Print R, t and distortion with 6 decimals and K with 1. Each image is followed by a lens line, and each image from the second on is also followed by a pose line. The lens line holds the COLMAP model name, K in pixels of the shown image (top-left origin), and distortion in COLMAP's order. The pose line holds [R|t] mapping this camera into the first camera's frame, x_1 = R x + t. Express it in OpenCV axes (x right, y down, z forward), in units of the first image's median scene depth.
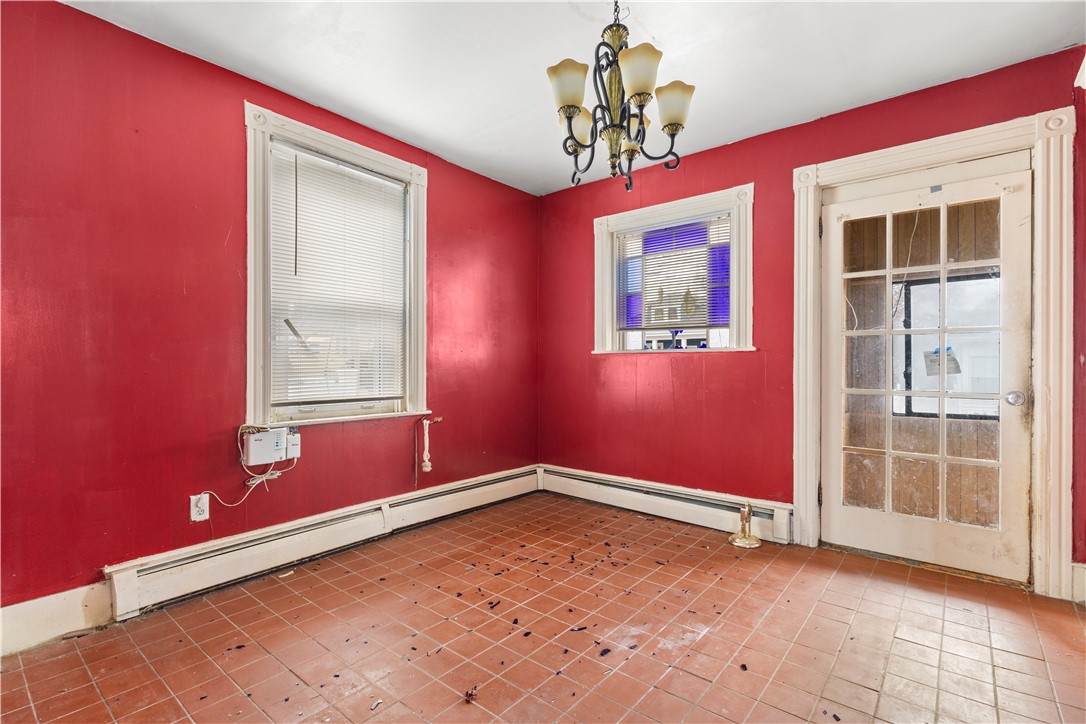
lens RADIAL K [[501.2, 0, 546.1], [0, 501.2, 361.1], [0, 0, 1]] dist [0.002329, 0.001214]
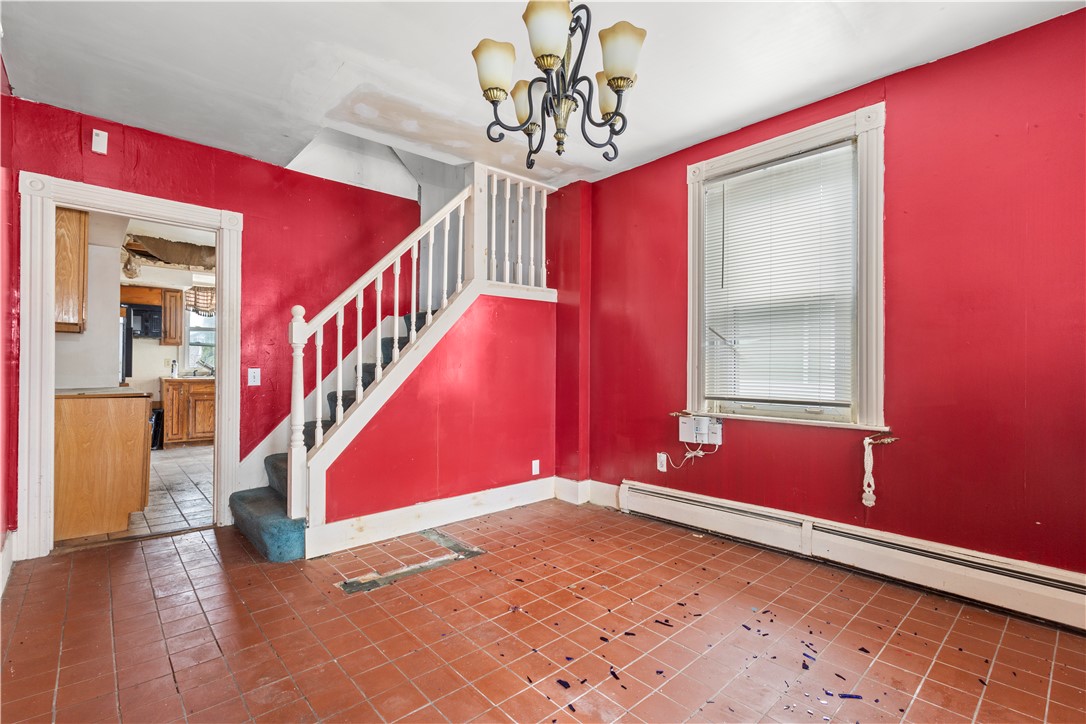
lens RADIAL K [[501.2, 0, 546.1], [0, 501.2, 361.1], [0, 0, 1]] dist [0.002329, 0.001214]
pose [[-0.144086, -0.006742, -0.989542, 0.737299], [0.010520, 0.999910, -0.008345, 0.003495], [0.989509, -0.011612, -0.144002, 0.796662]]
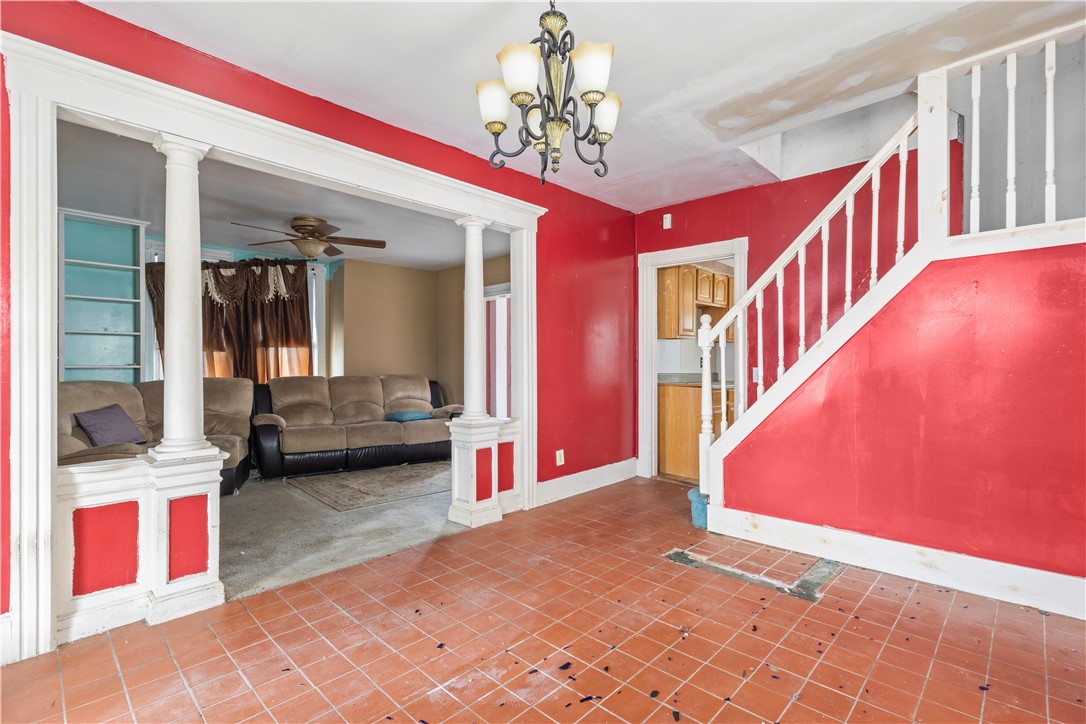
lens RADIAL K [[501.2, 0, 546.1], [0, 501.2, 361.1], [0, 0, 1]] dist [0.002329, 0.001214]
pose [[-0.997034, 0.002211, 0.076926, 0.057509], [0.000683, 0.999802, -0.019884, 0.012969], [-0.076955, -0.019773, -0.996838, 1.417146]]
